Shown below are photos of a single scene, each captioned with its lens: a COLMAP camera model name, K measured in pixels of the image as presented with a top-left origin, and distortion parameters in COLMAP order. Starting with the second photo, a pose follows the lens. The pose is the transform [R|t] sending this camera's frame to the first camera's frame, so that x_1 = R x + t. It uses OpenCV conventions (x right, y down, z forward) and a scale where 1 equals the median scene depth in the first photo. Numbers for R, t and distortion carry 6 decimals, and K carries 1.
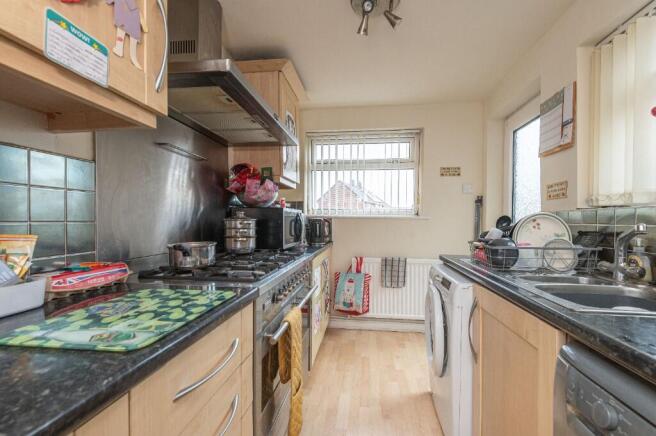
lens RADIAL K [[296.6, 0, 345.0], [0, 296.6, 245.6], [0, 0, 1]] dist [0.000004, 0.000020]
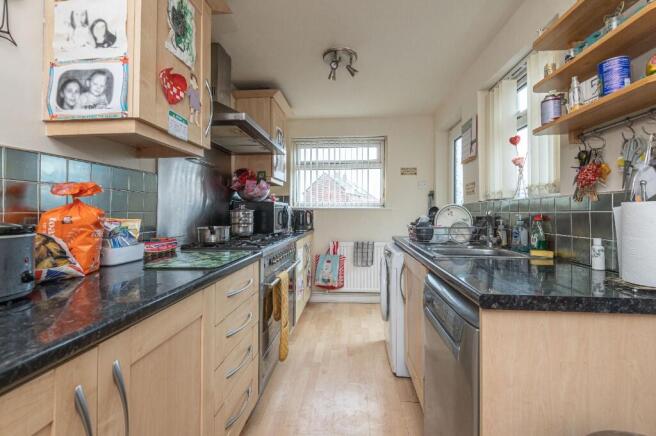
lens RADIAL K [[303.5, 0, 328.0], [0, 303.5, 218.0], [0, 0, 1]] dist [0.001317, 0.000166]
pose [[0.999926, -0.006283, -0.010410, 0.039822], [0.005581, 0.997795, -0.066139, 0.031710], [0.010802, 0.066076, 0.997756, -0.304911]]
